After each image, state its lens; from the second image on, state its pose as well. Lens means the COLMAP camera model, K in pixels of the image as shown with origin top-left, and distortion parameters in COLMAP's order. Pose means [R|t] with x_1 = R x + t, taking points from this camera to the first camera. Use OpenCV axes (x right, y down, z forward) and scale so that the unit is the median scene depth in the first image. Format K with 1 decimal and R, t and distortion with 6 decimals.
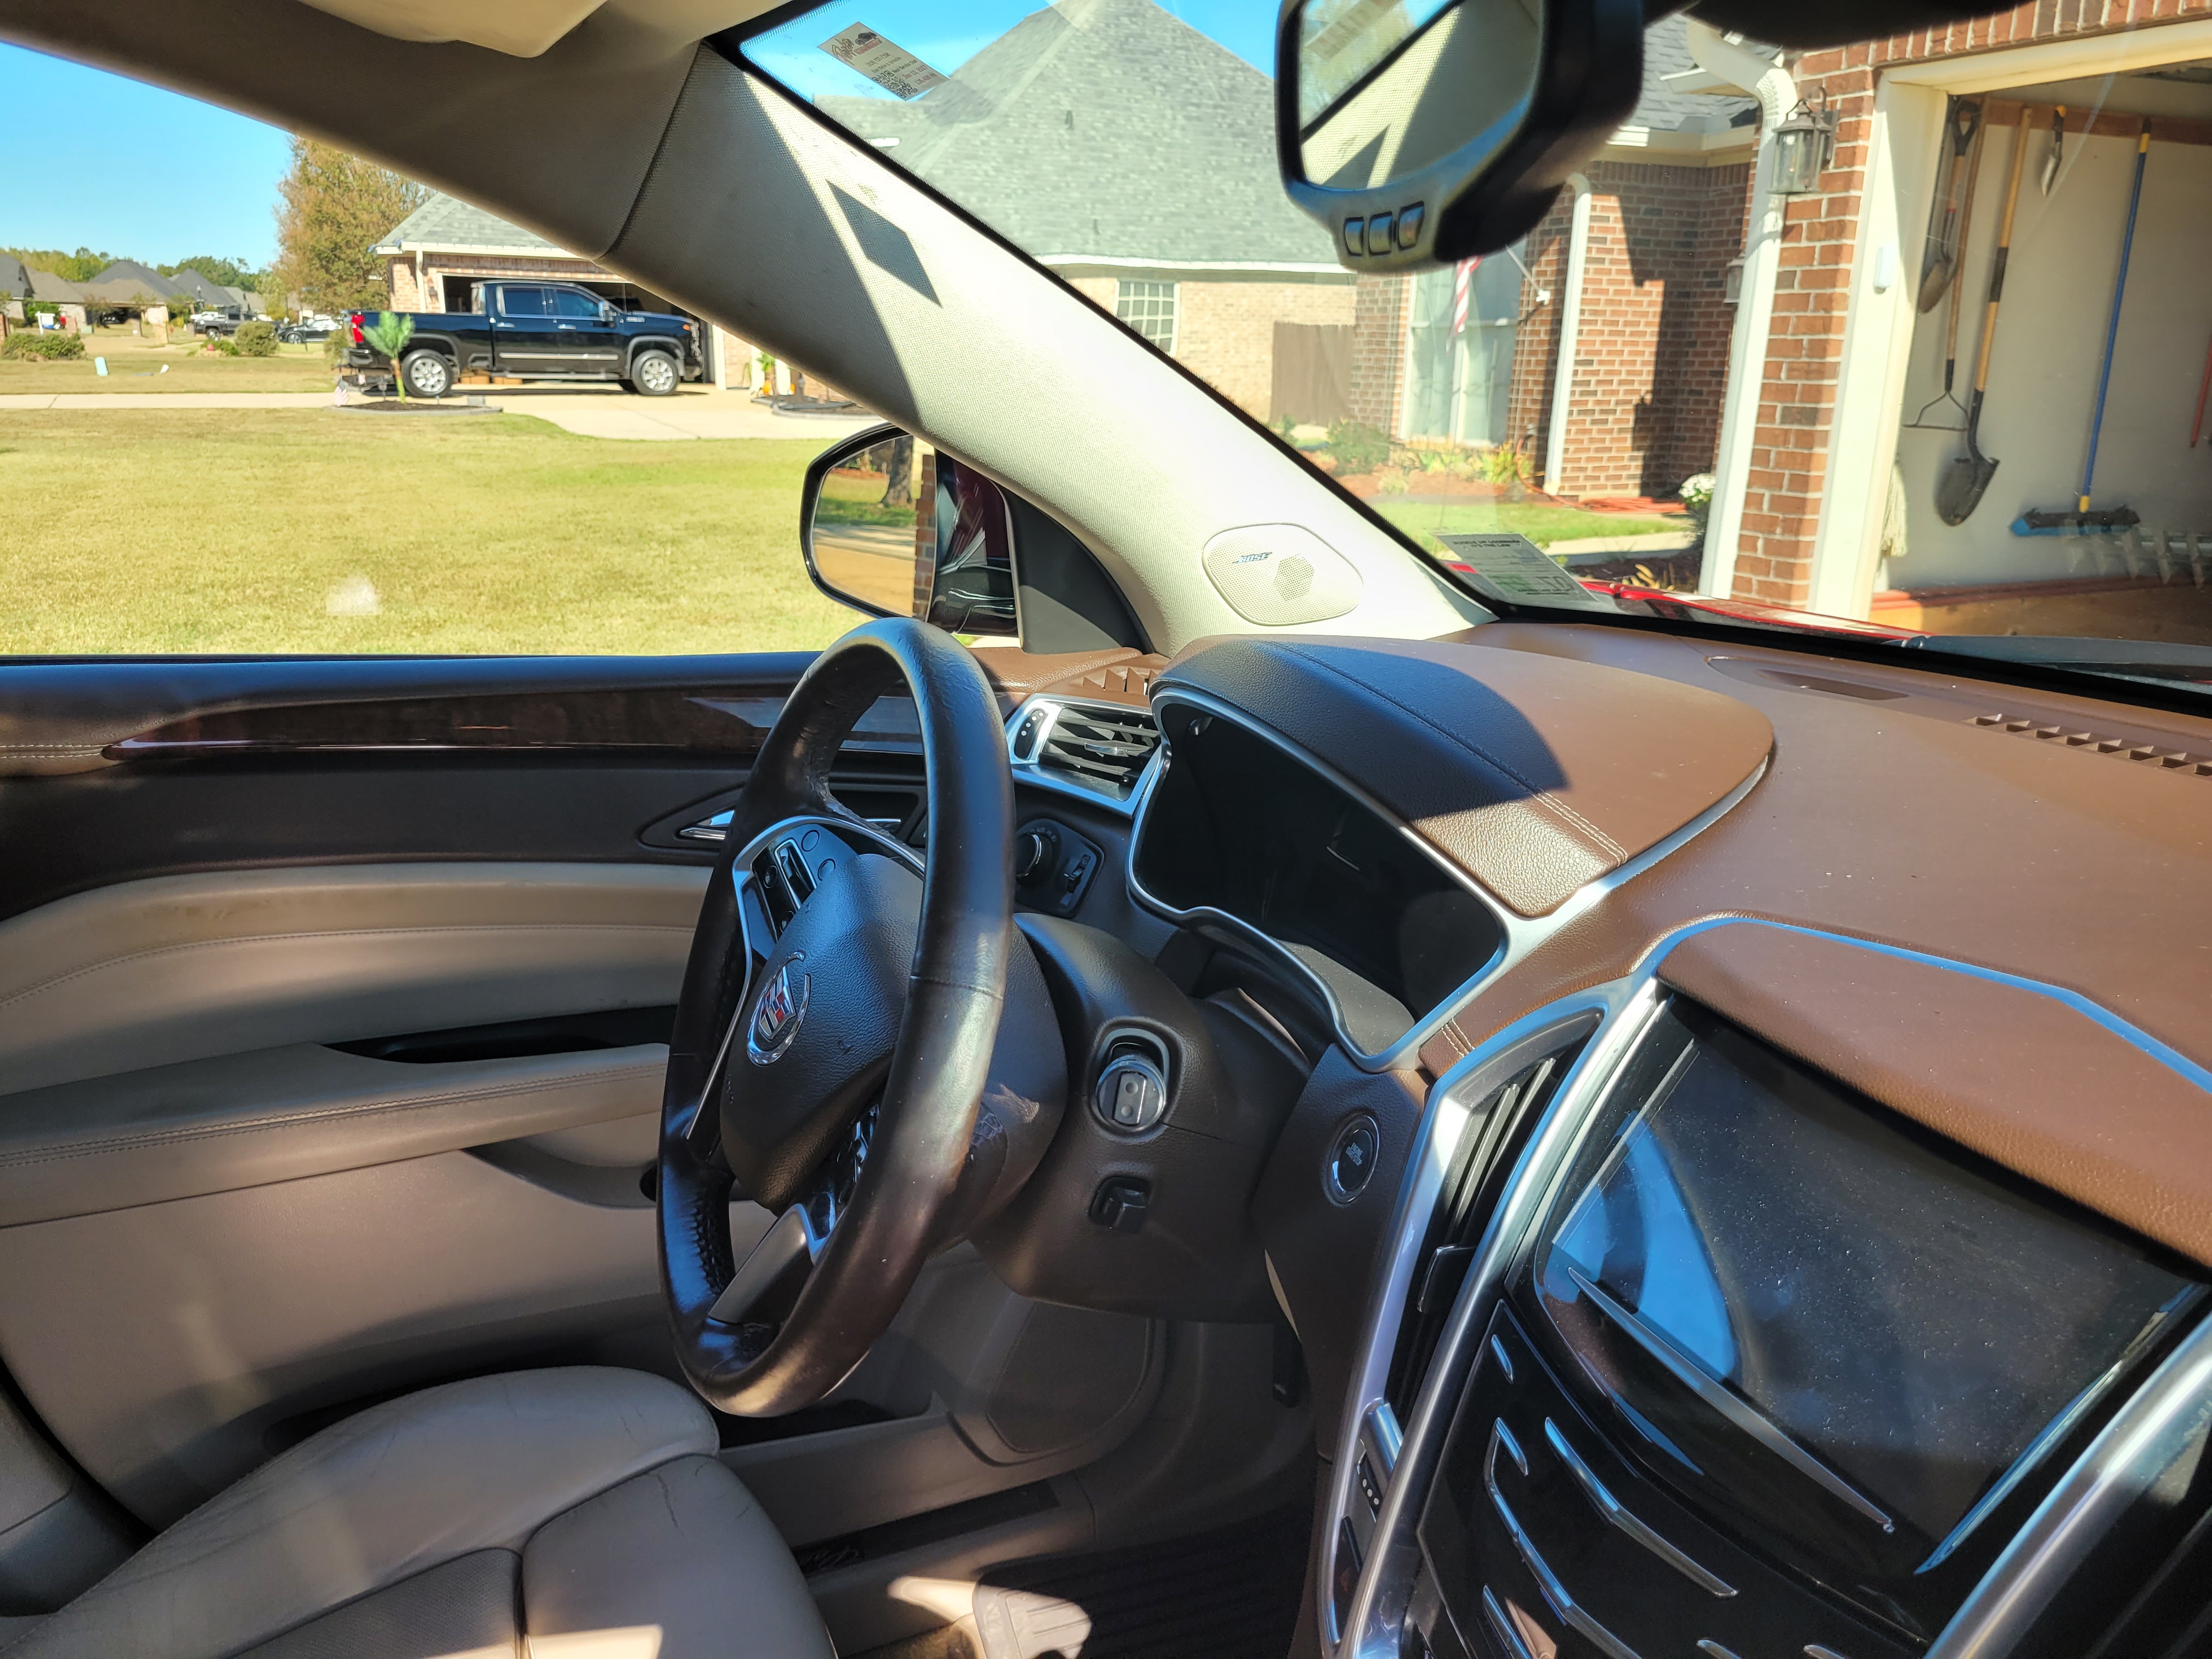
lens RADIAL K [[1681.3, 0, 1119.5], [0, 1681.3, 830.2], [0, 0, 1]] dist [0.033332, -0.034885]
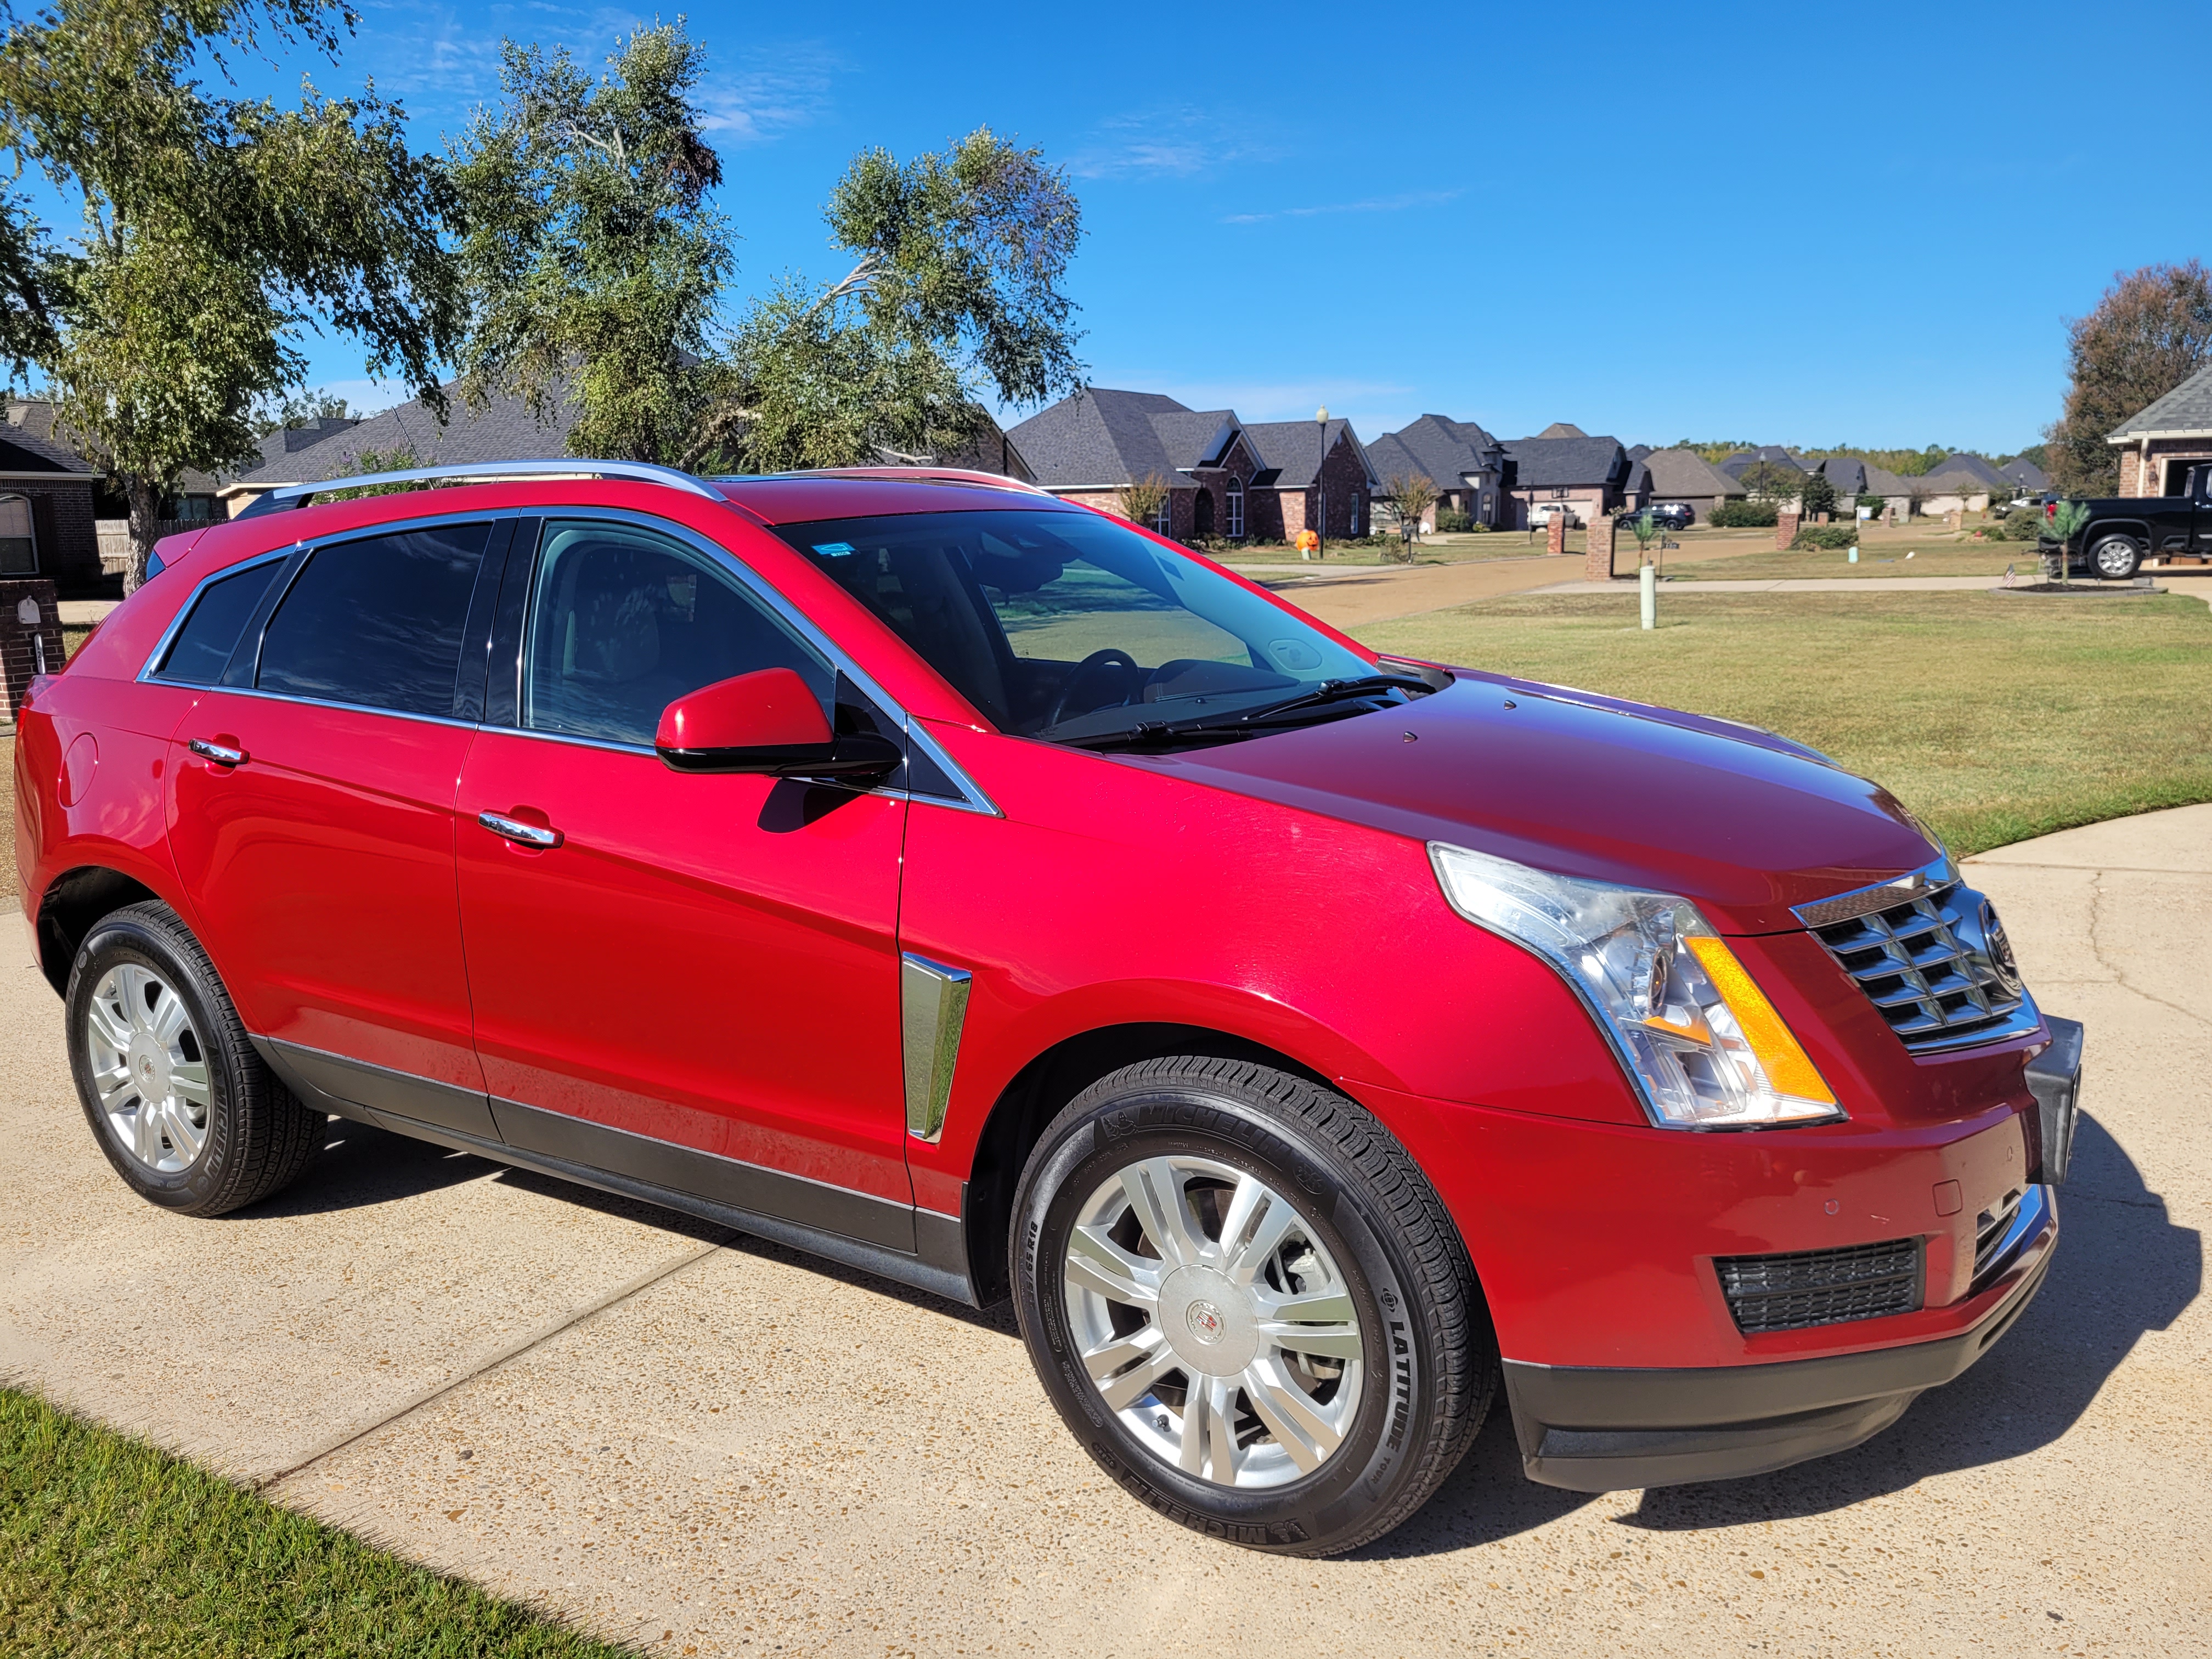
lens RADIAL K [[1681.3, 0, 1119.5], [0, 1681.3, 830.2], [0, 0, 1]] dist [0.033332, -0.034885]
pose [[0.561840, 0.117221, -0.818899, 0.103112], [-0.199864, 0.979819, 0.003131, 0.010587], [0.802739, 0.161909, 0.573929, -0.047640]]
